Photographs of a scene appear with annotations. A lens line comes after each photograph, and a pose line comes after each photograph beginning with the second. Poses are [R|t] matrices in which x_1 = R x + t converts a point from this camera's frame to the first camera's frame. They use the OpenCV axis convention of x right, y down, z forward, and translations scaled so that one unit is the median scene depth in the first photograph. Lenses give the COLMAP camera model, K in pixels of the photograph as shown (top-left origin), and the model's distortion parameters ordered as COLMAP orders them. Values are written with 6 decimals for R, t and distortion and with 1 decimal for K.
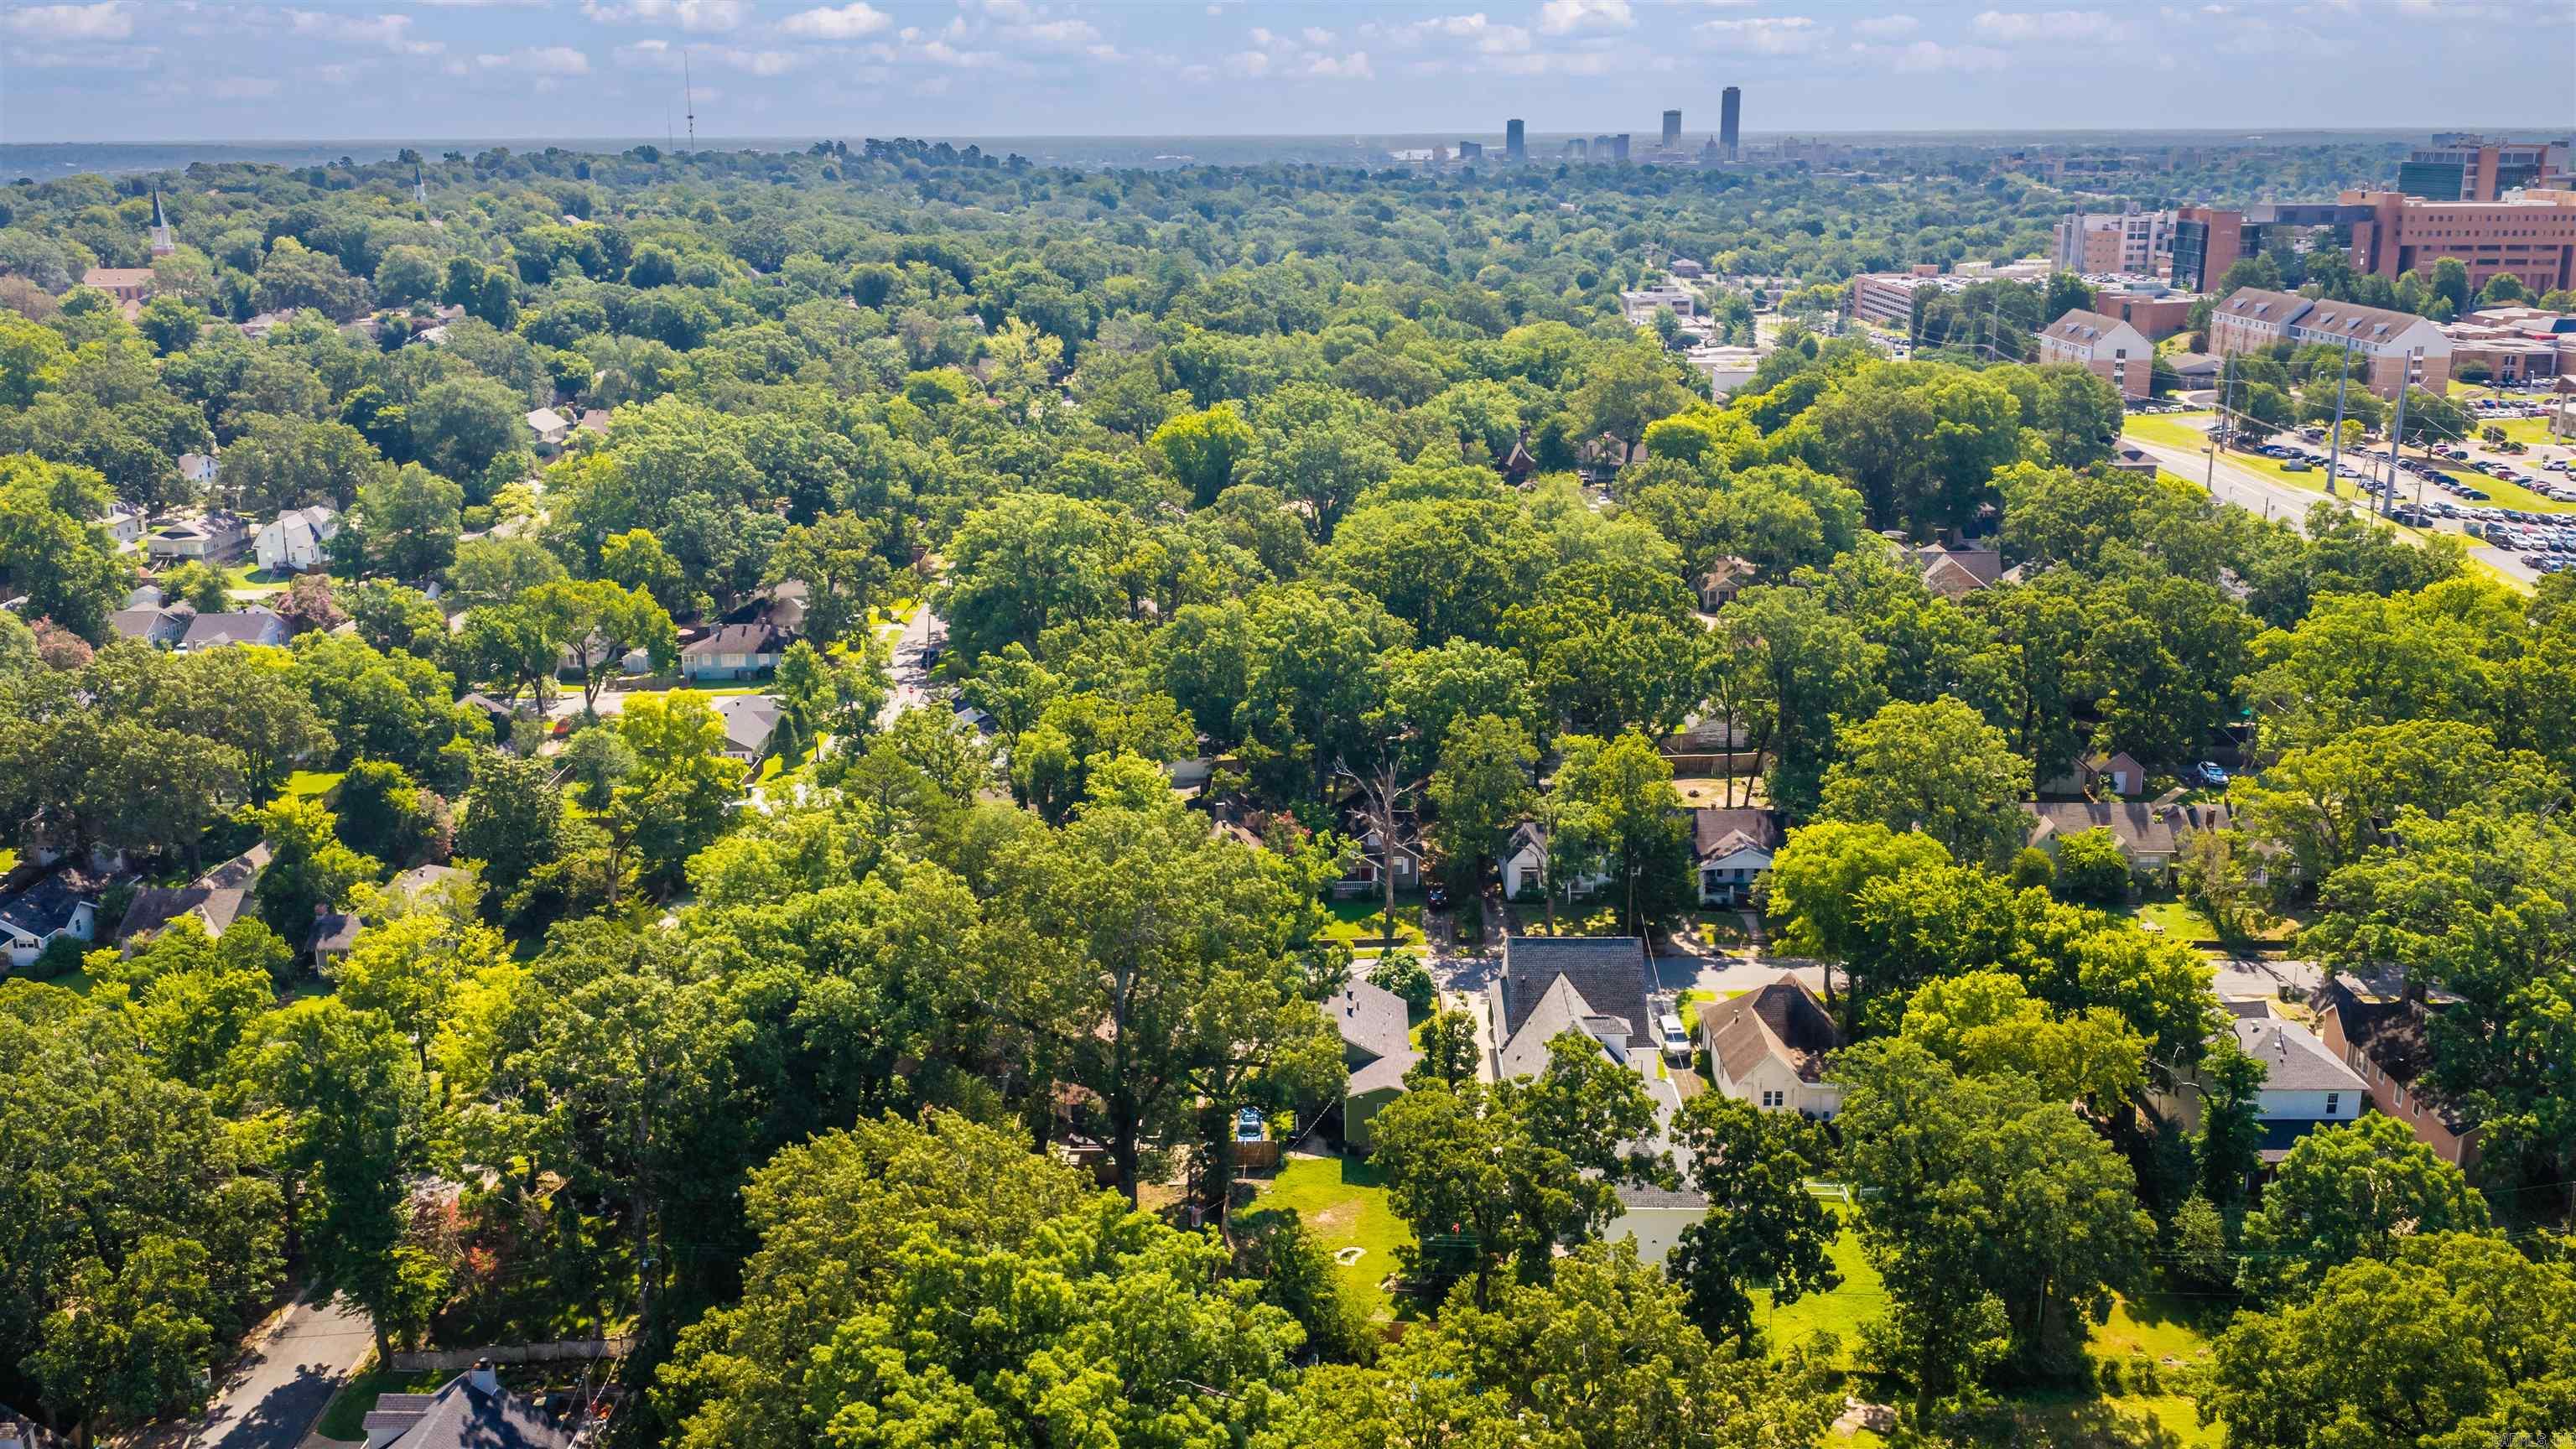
lens RADIAL K [[2111.3, 0, 1288.0], [0, 2111.3, 724.5], [0, 0, 1]] dist [0.003035, -0.004007]
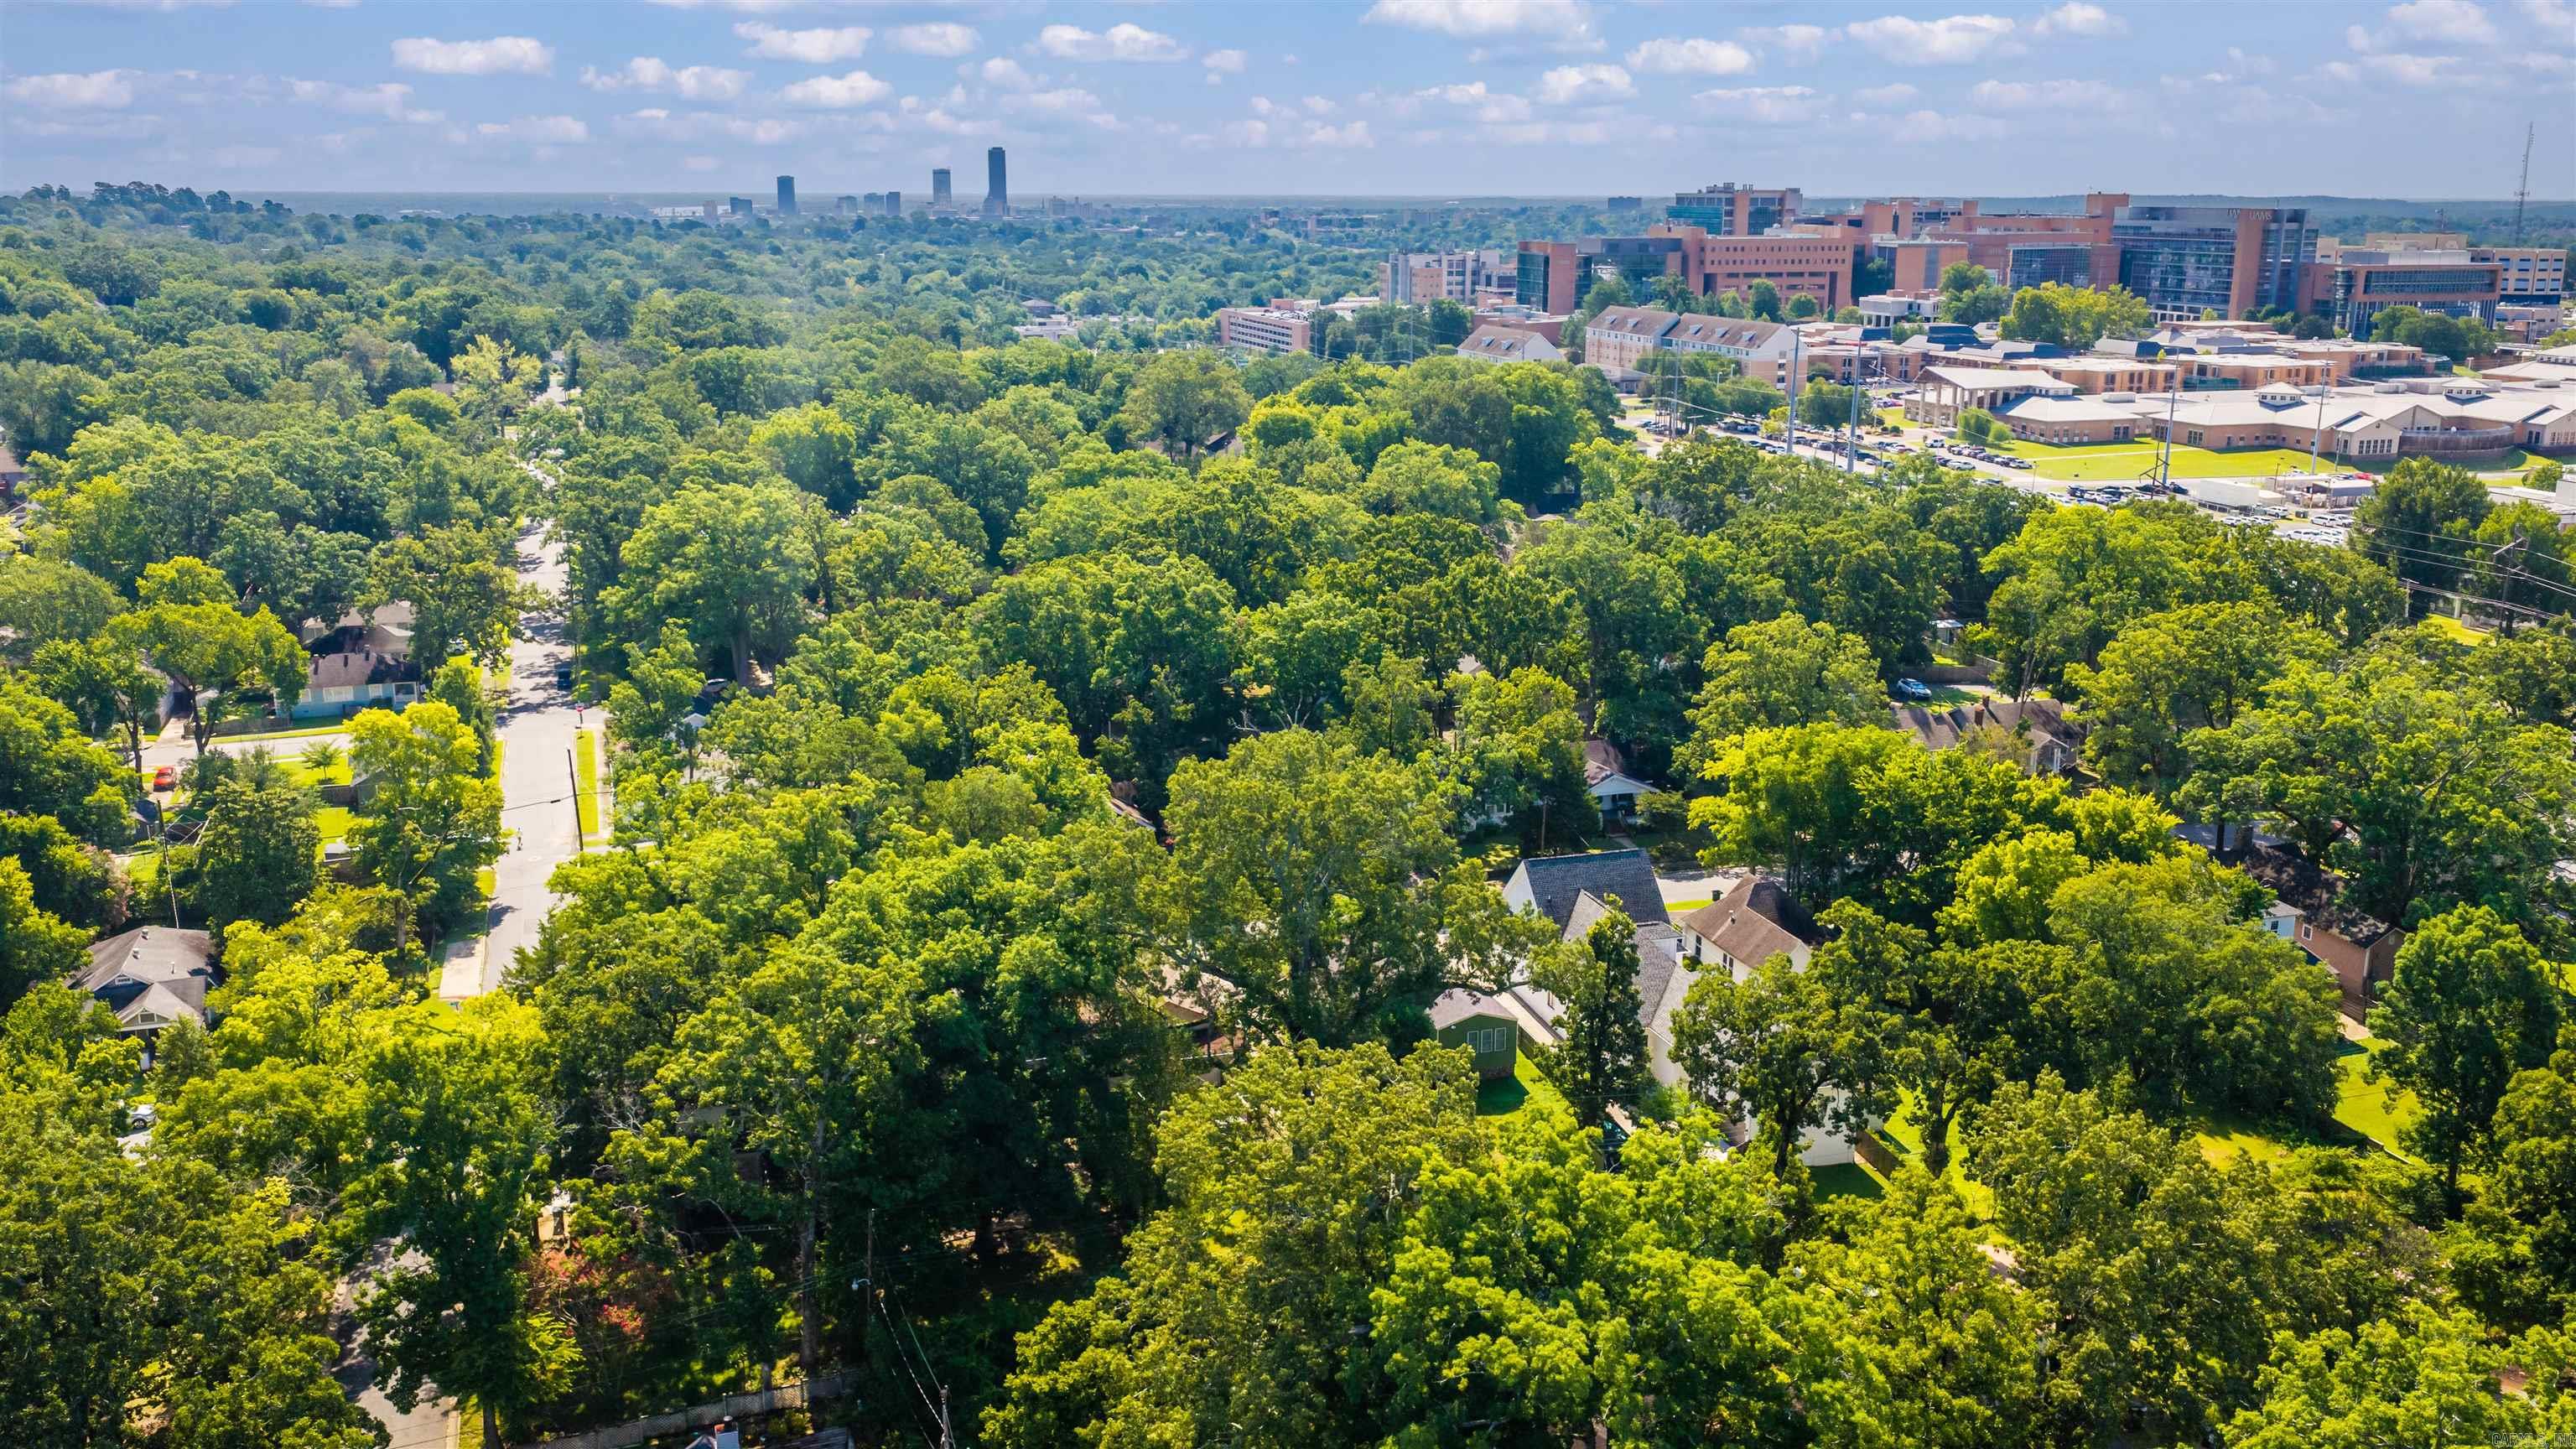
lens RADIAL K [[2068.4, 0, 1288.0], [0, 2068.4, 724.5], [0, 0, 1]] dist [0.043525, -0.098531]
pose [[0.949433, -0.070266, 0.306006, -0.127070], [0.075906, 0.997093, -0.006554, 0.015116], [-0.304656, 0.029450, 0.952007, 0.043451]]
